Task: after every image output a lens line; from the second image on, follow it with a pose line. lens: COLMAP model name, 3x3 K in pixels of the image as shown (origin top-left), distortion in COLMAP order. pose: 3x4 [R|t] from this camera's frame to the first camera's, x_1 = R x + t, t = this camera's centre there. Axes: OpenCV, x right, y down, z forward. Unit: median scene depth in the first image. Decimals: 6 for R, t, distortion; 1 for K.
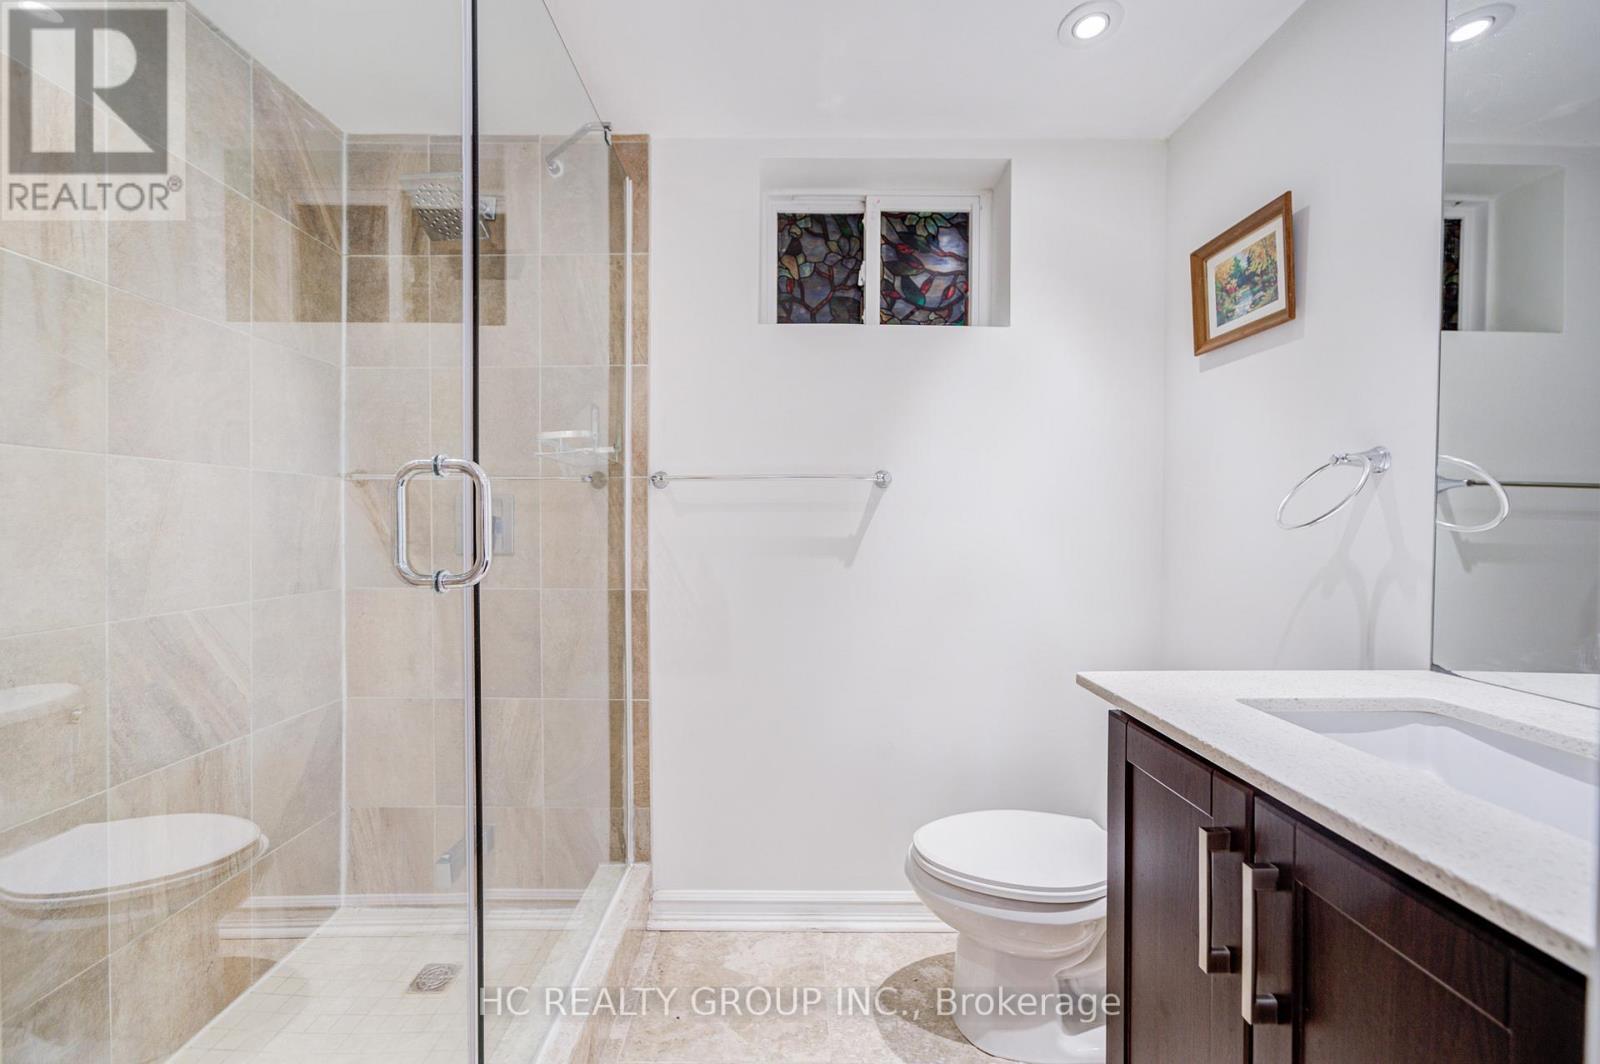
lens RADIAL K [[652.3, 0, 791.0], [0, 652.3, 533.8], [0, 0, 1]] dist [-0.000046, -0.000088]
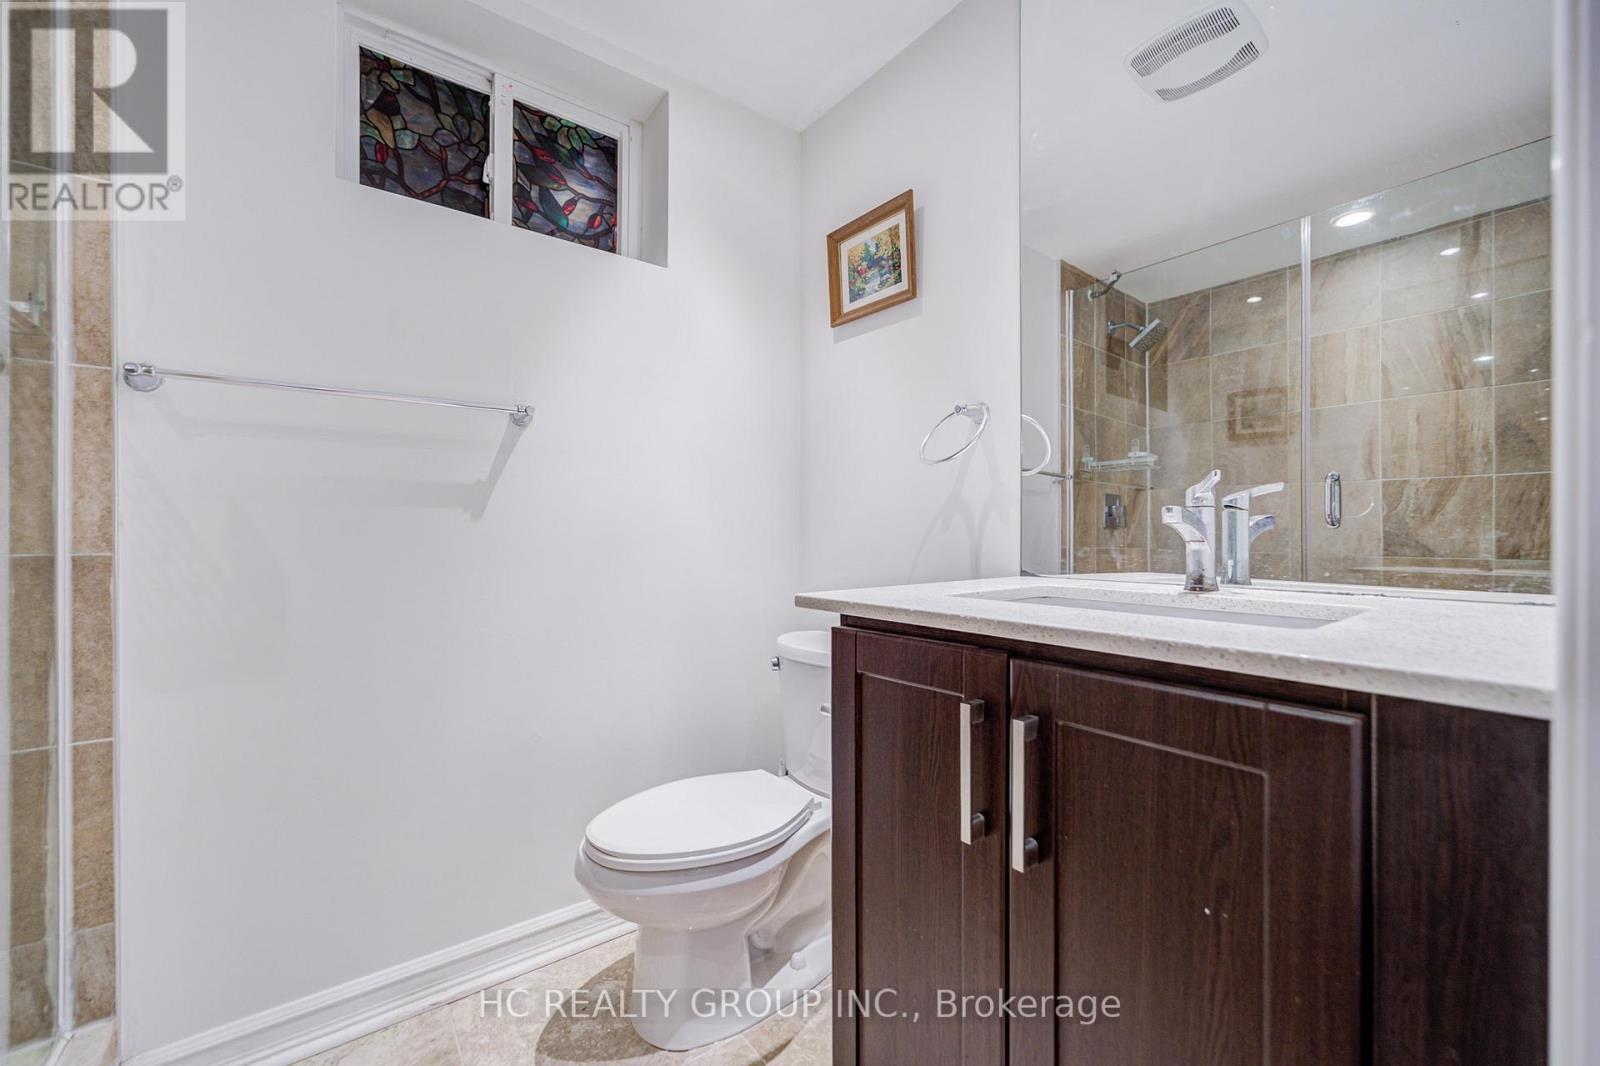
lens RADIAL K [[653.7, 0, 800.0], [0, 653.7, 533.0], [0, 0, 1]] dist [0.002112, 0.006972]
pose [[0.799025, 0.000442, 0.601298, -0.081018], [0.011562, 0.999804, -0.016098, 0.083435], [-0.601187, 0.019815, 0.798863, 0.136759]]
